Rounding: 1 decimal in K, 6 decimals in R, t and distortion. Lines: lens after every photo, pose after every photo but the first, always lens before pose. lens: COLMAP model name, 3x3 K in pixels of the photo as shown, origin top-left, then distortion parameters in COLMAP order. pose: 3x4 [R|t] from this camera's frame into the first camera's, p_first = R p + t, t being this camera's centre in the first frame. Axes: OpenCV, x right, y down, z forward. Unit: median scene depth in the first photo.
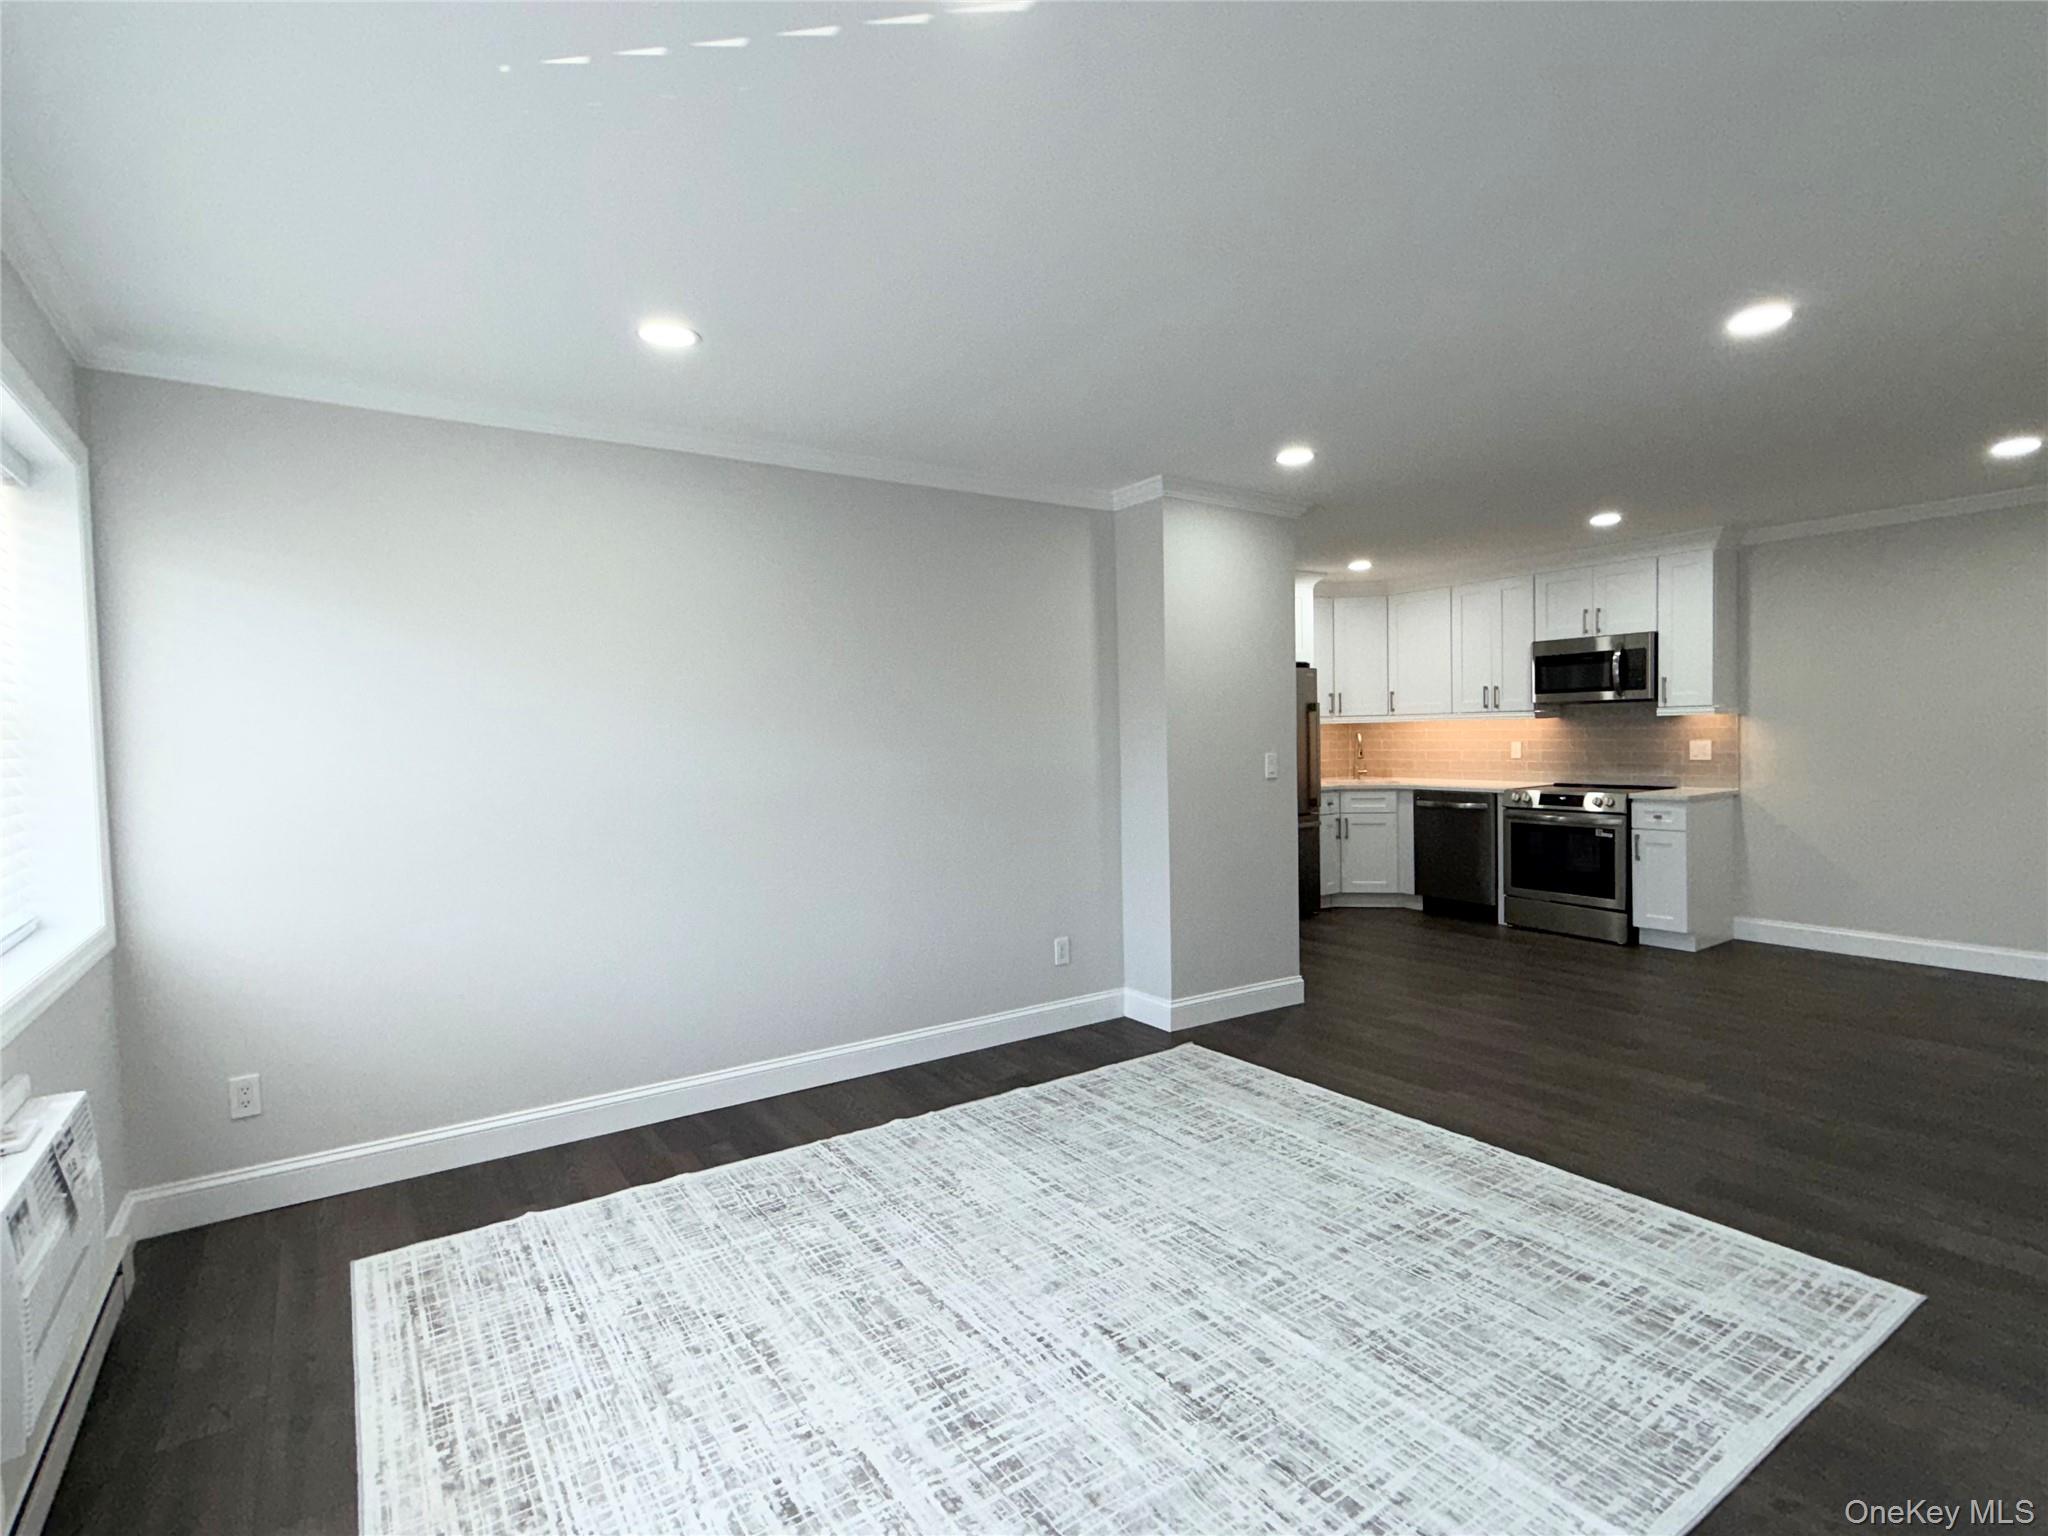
lens RADIAL K [[1019.0, 0, 1025.5], [0, 1019.0, 770.8], [0, 0, 1]] dist [0.001871, -0.000627]
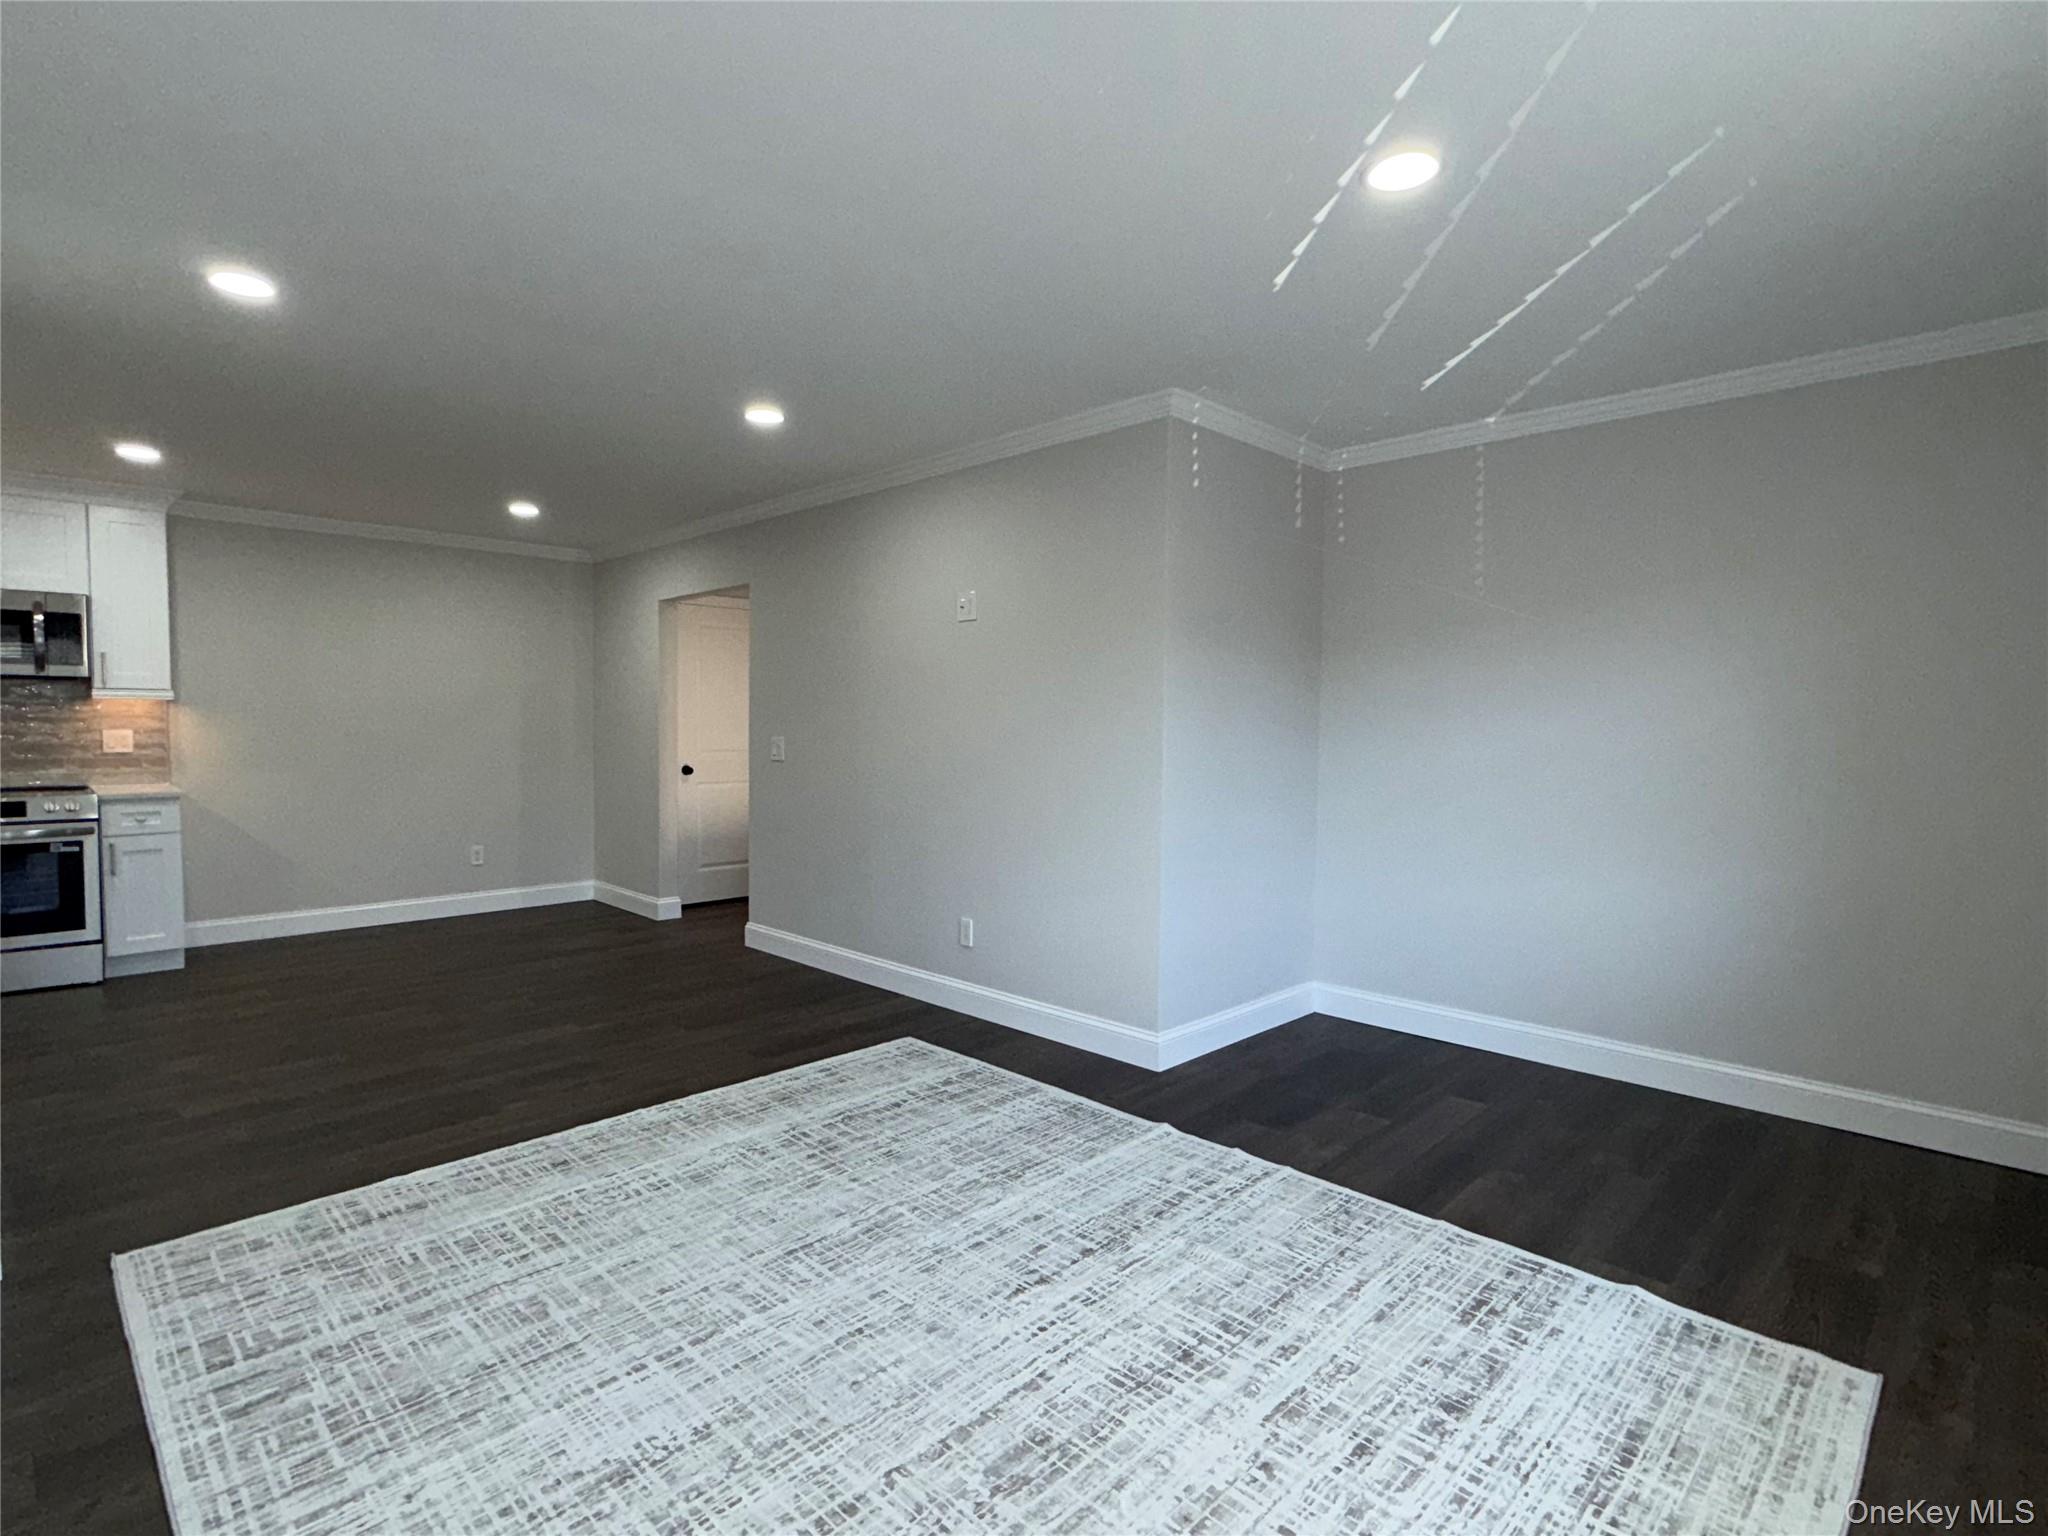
lens RADIAL K [[1019.0, 0, 1010.9], [0, 1019.0, 779.3], [0, 0, 1]] dist [0.001871, -0.000627]
pose [[-0.187622, -0.034455, 0.981637, -0.617763], [0.034066, 0.998555, 0.041560, 0.003242], [-0.981650, 0.041238, -0.186178, 0.816757]]
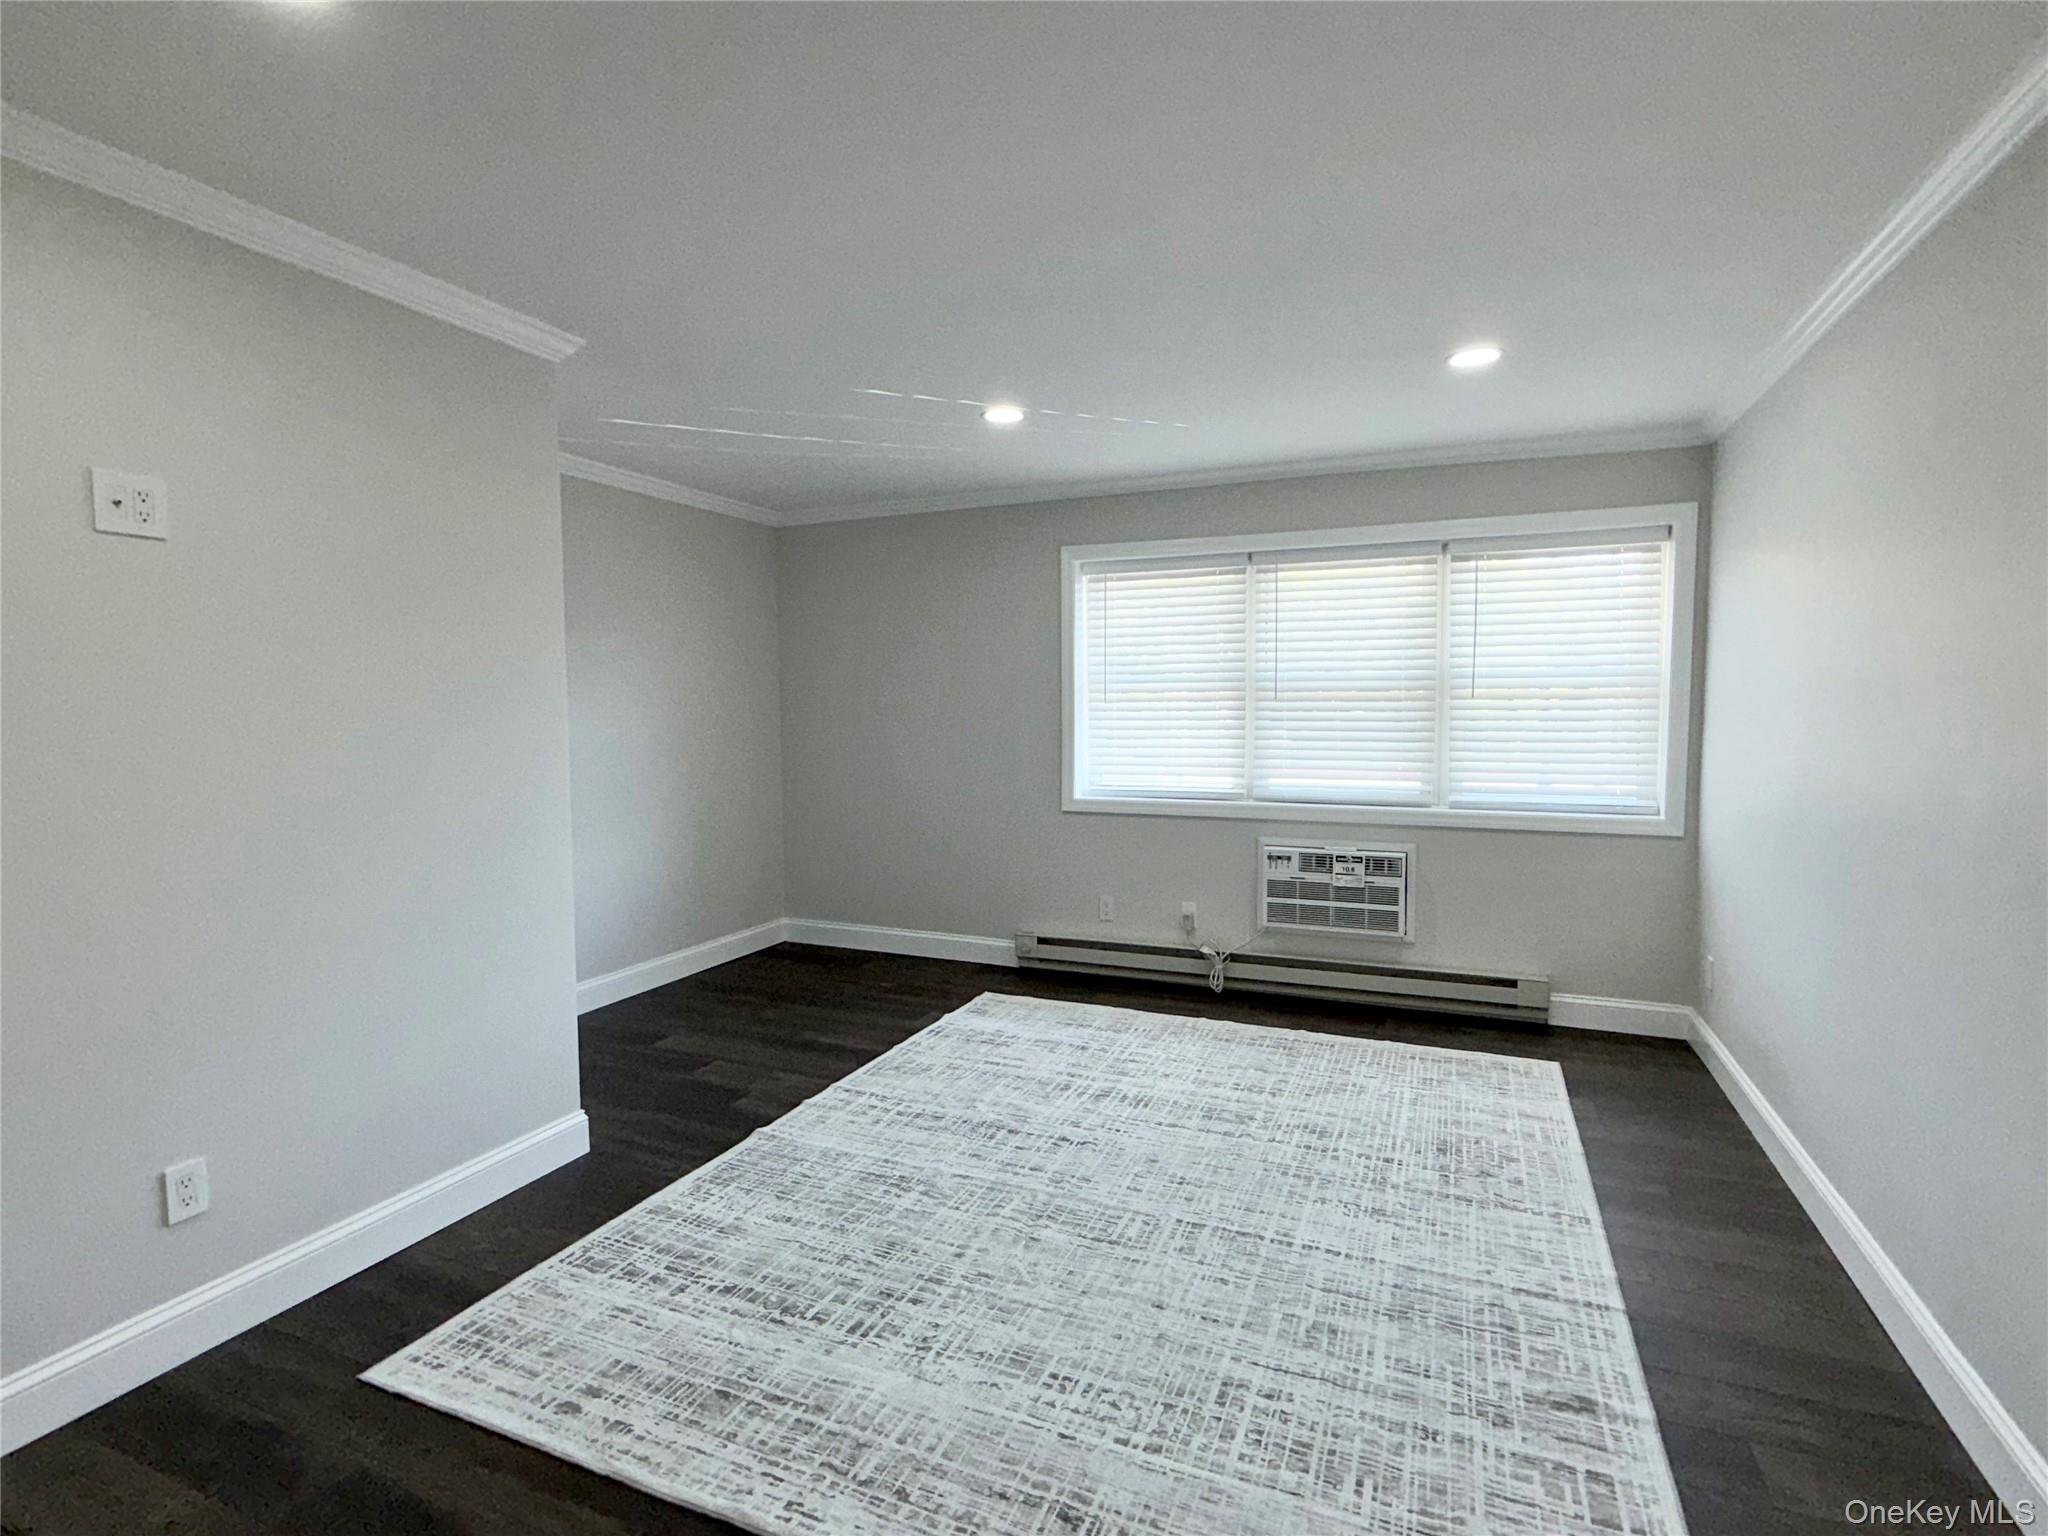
lens RADIAL K [[1019.0, 0, 1028.7], [0, 1019.0, 779.7], [0, 0, 1]] dist [0.001871, -0.000627]
pose [[-0.839282, 0.065124, -0.539781, 0.601680], [0.001302, 0.993038, 0.117785, -0.075995], [0.543694, 0.098152, -0.833524, 1.442685]]
